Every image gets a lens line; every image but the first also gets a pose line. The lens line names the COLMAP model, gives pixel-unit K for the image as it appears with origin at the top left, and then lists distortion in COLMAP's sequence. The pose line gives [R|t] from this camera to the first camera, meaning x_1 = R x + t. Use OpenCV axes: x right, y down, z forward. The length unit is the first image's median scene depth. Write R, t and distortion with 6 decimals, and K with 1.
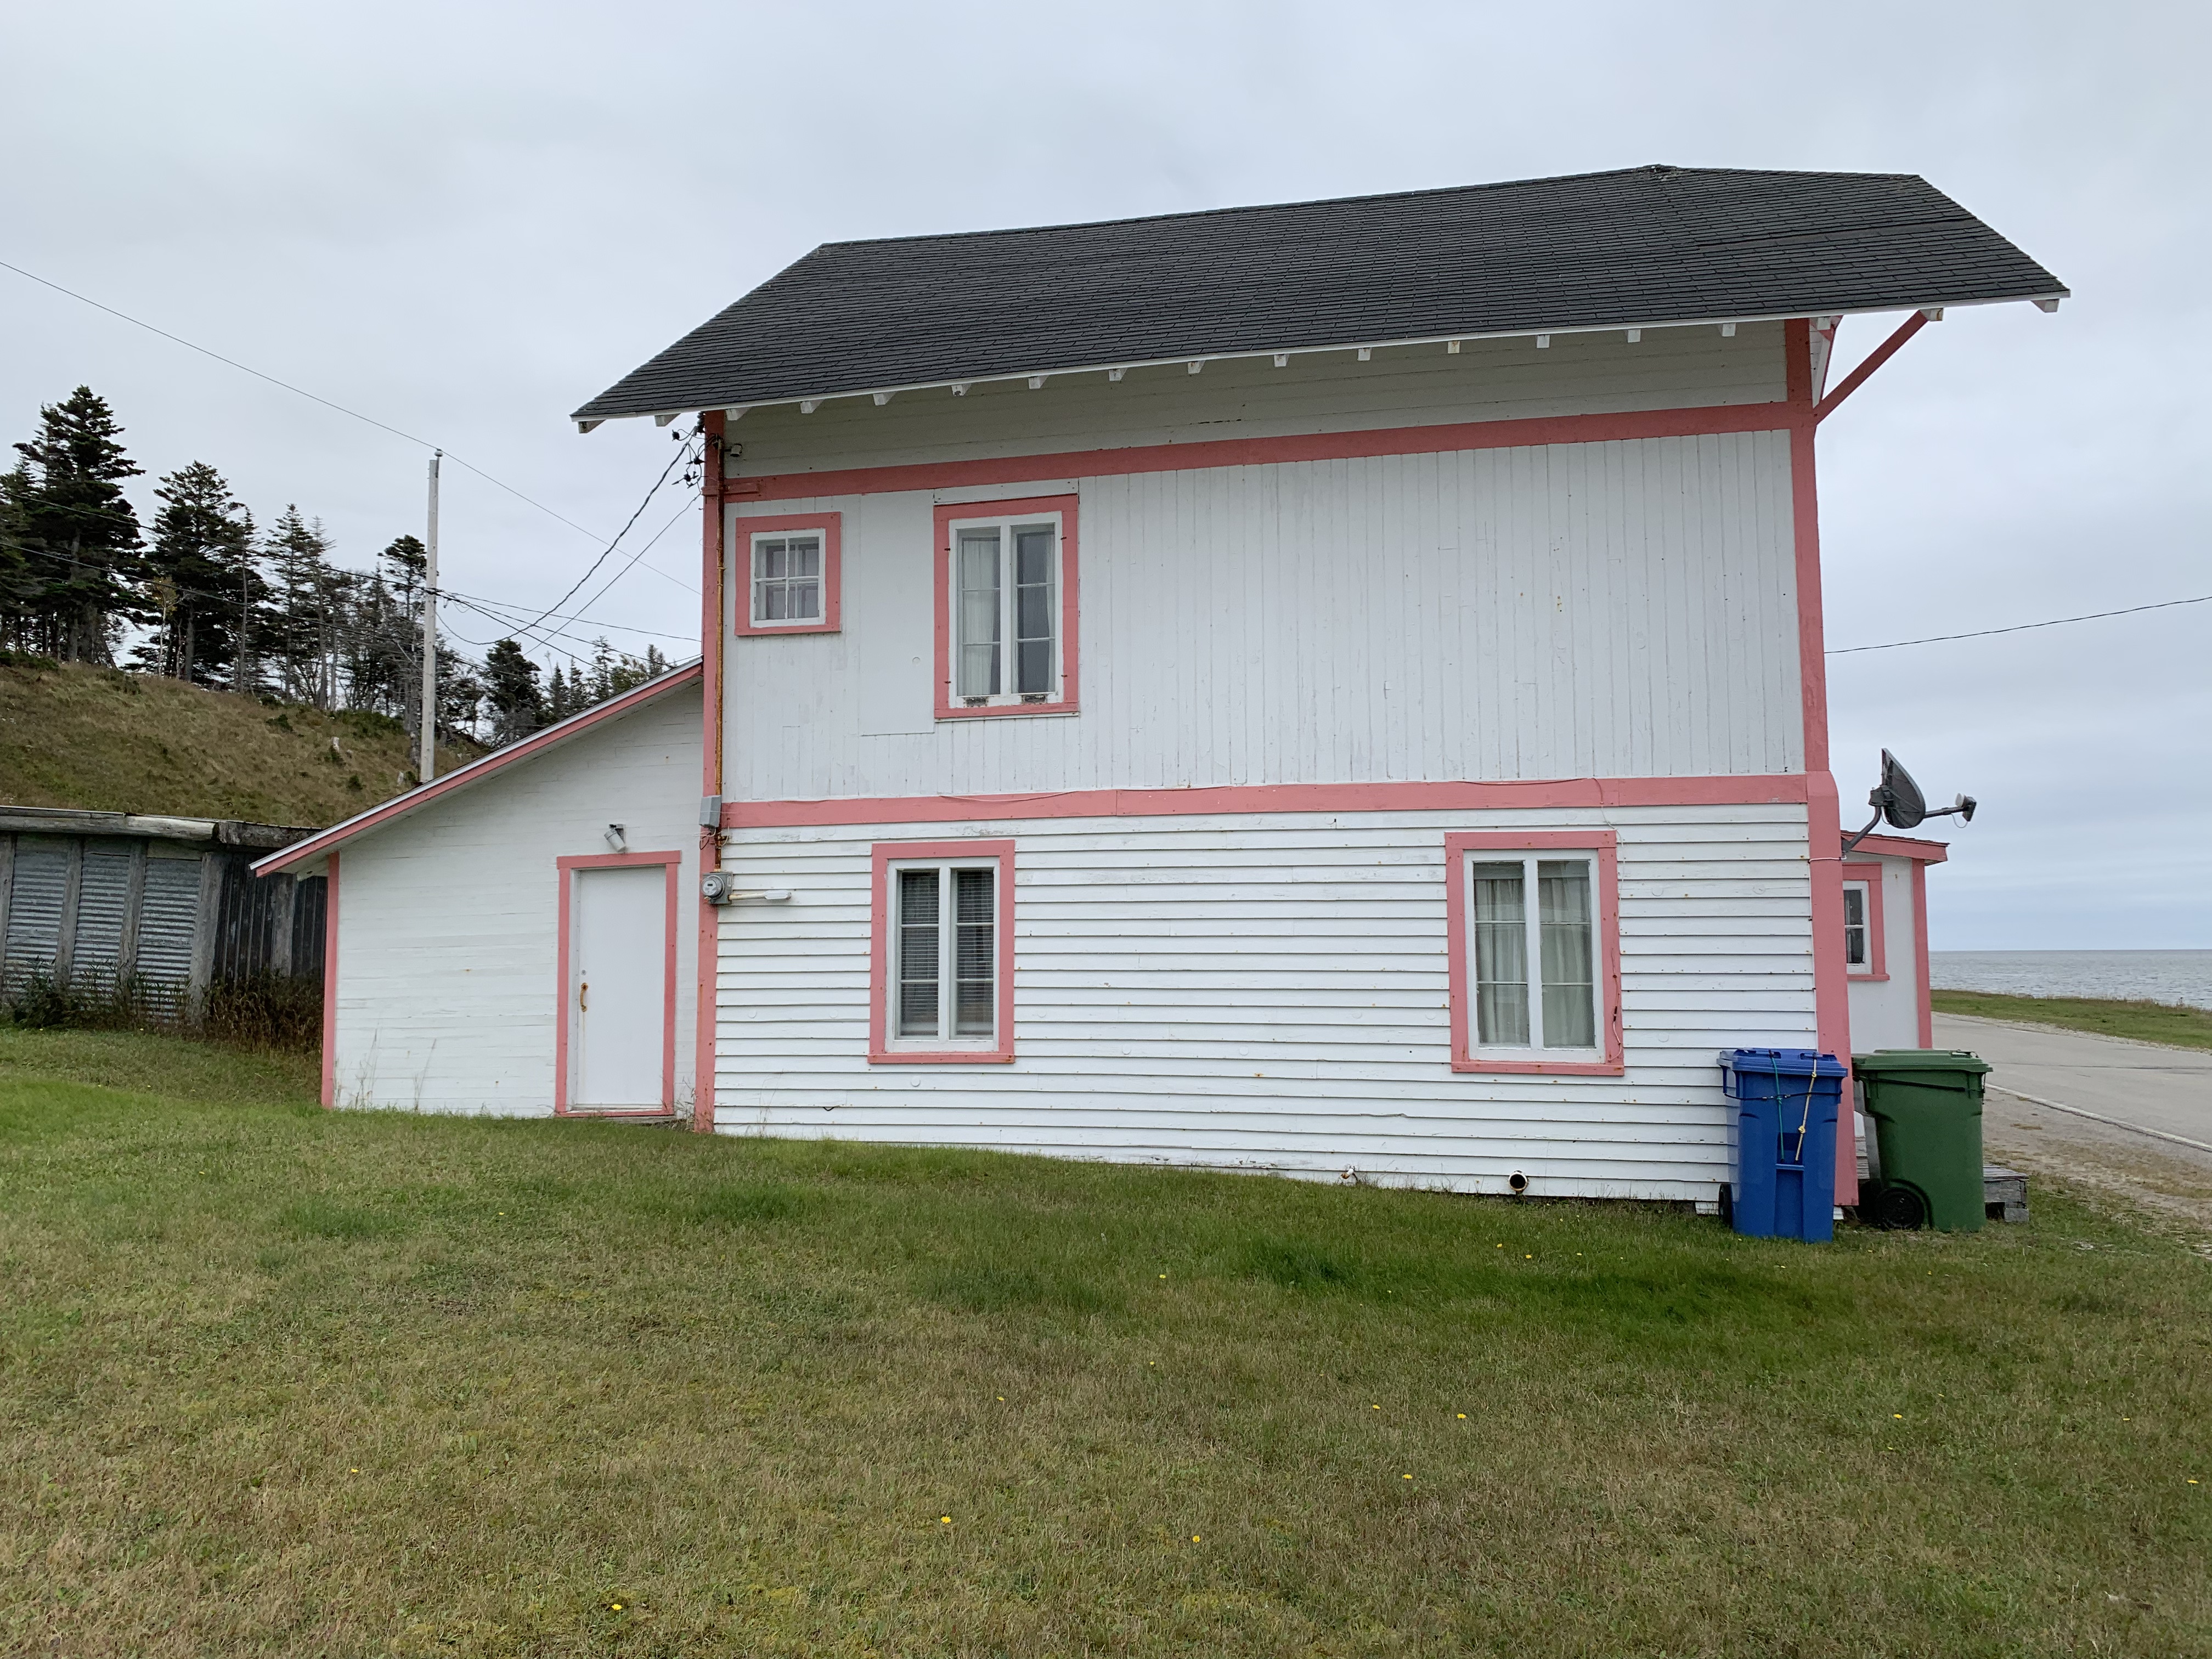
lens RADIAL K [[1617.6, 0, 1050.1], [0, 1617.6, 835.2], [0, 0, 1]] dist [0.219112, -0.441668]
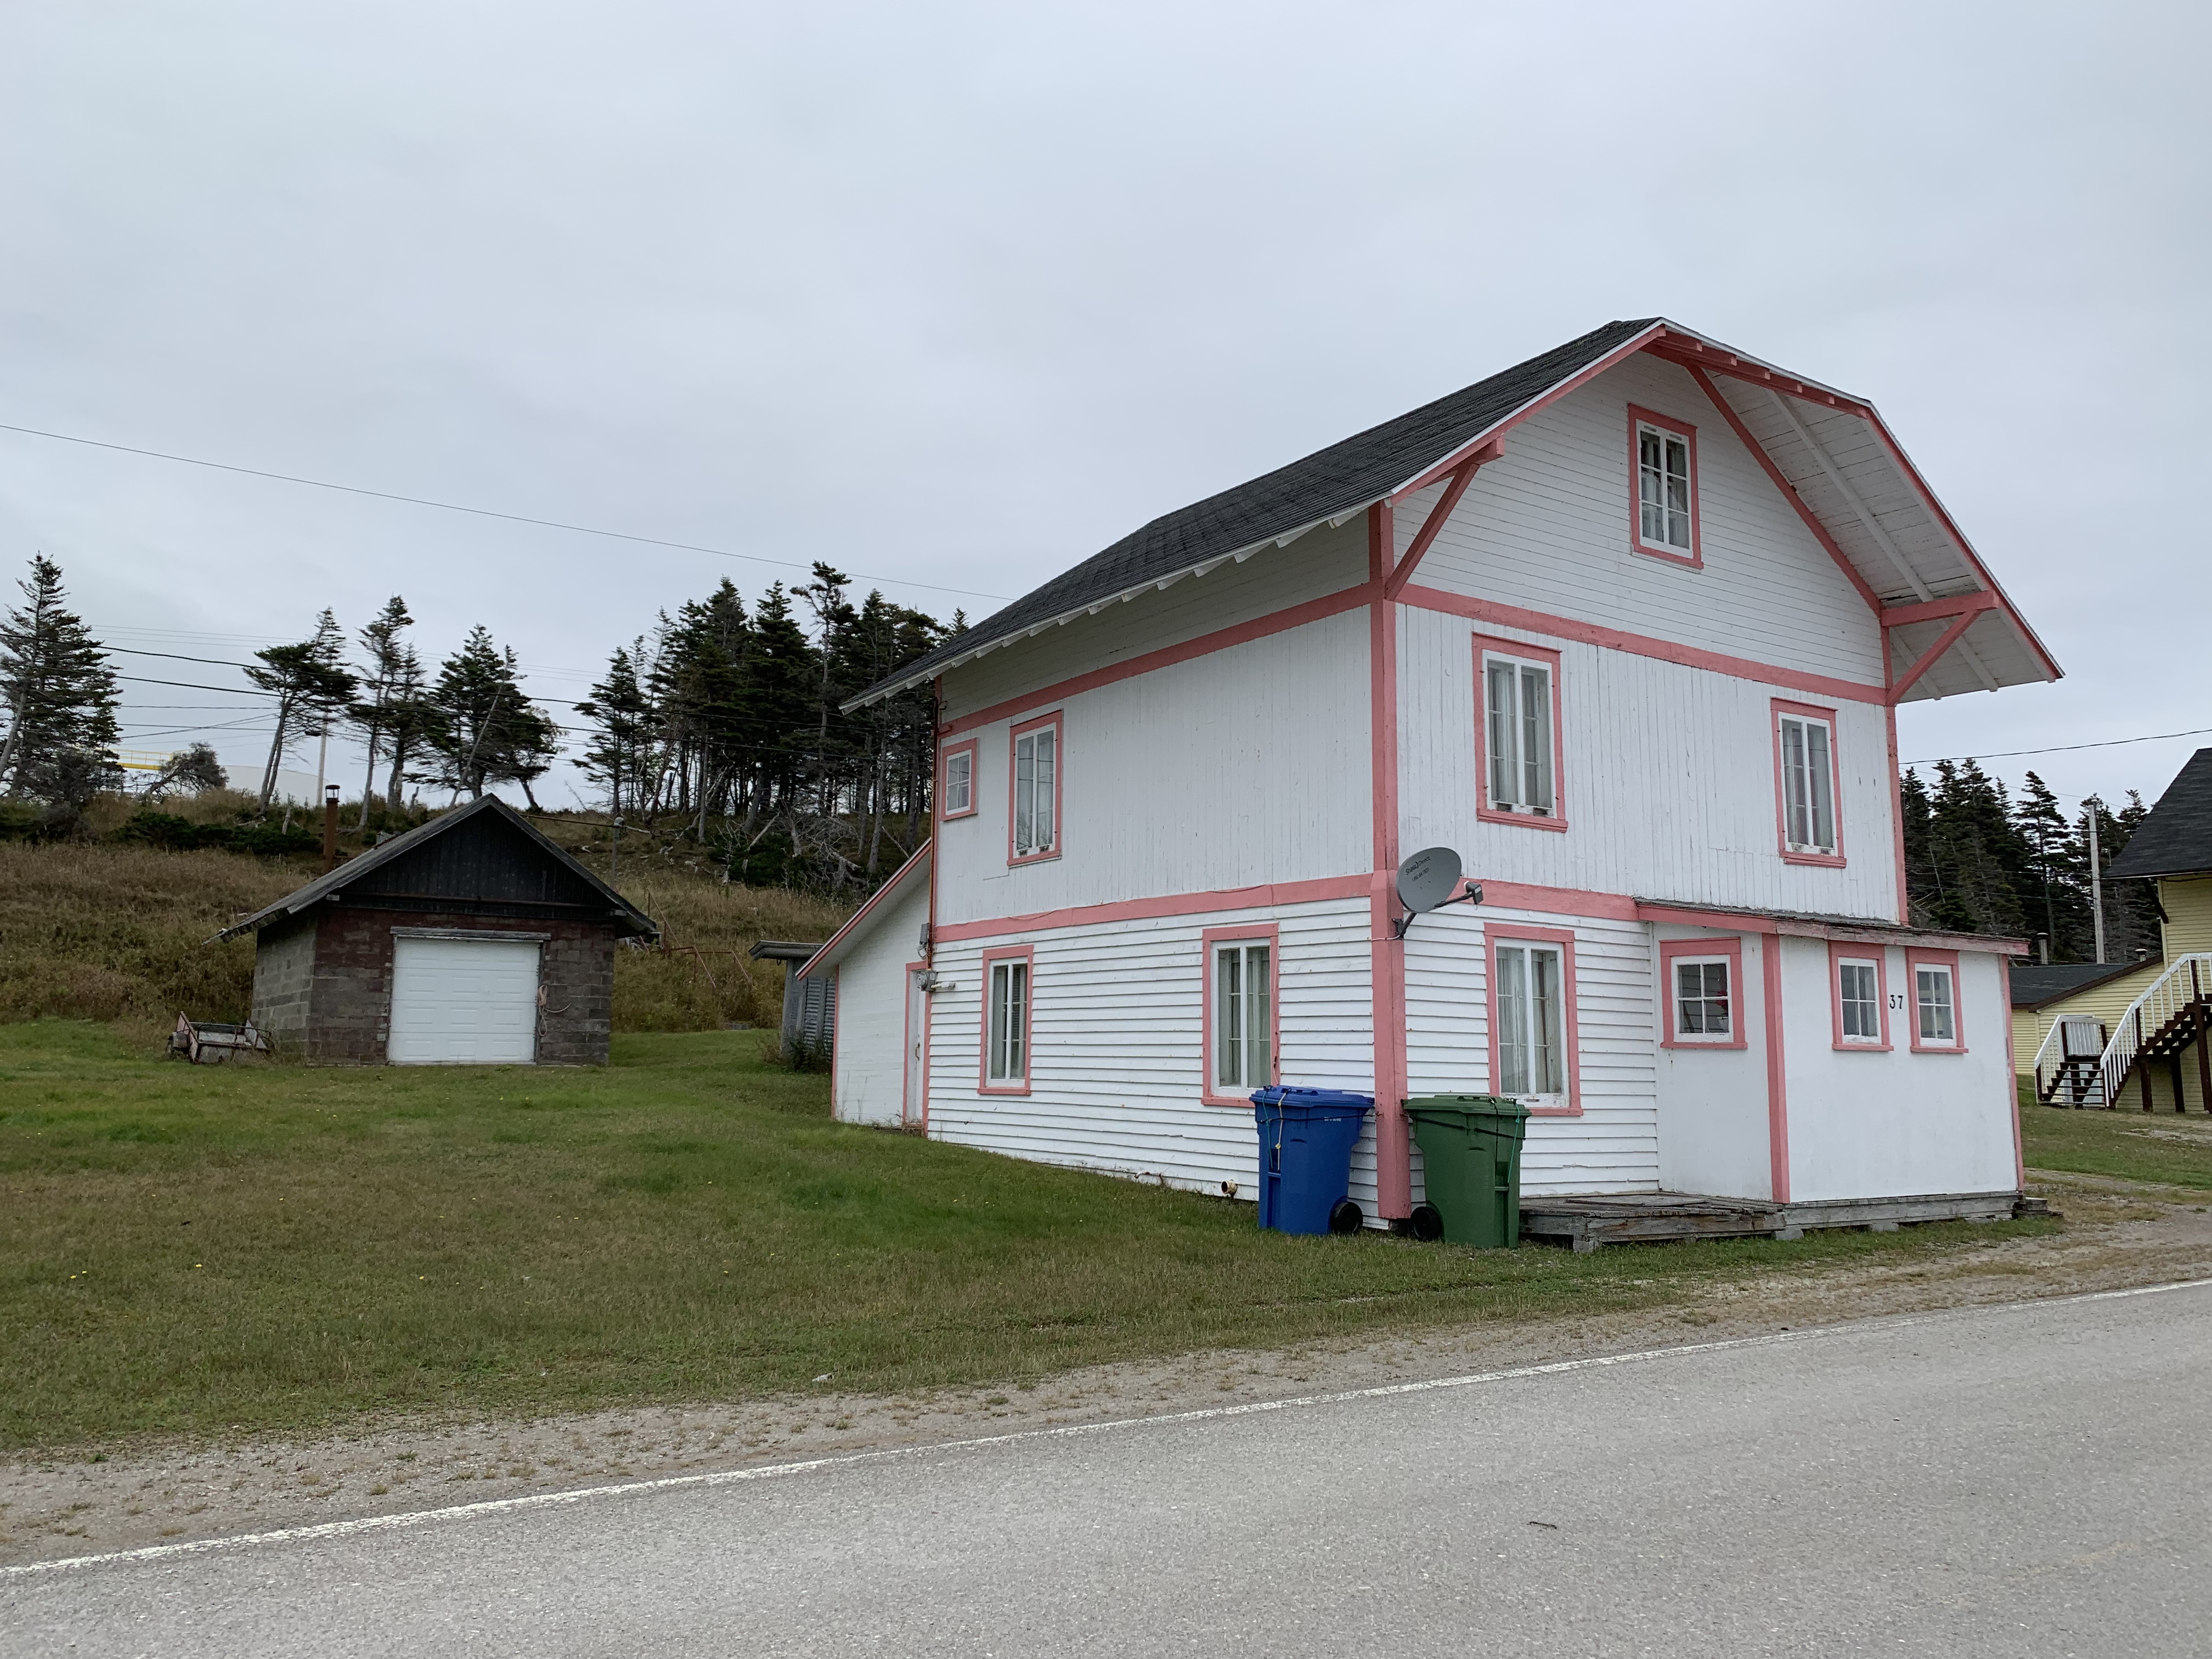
lens RADIAL K [[1617.6, 0, 1050.1], [0, 1617.6, 835.2], [0, 0, 1]] dist [0.219112, -0.441668]
pose [[0.717744, -0.085751, -0.691006, 1.029552], [0.048086, 0.996123, -0.073667, 0.013093], [0.694644, 0.019646, 0.719085, -0.064155]]
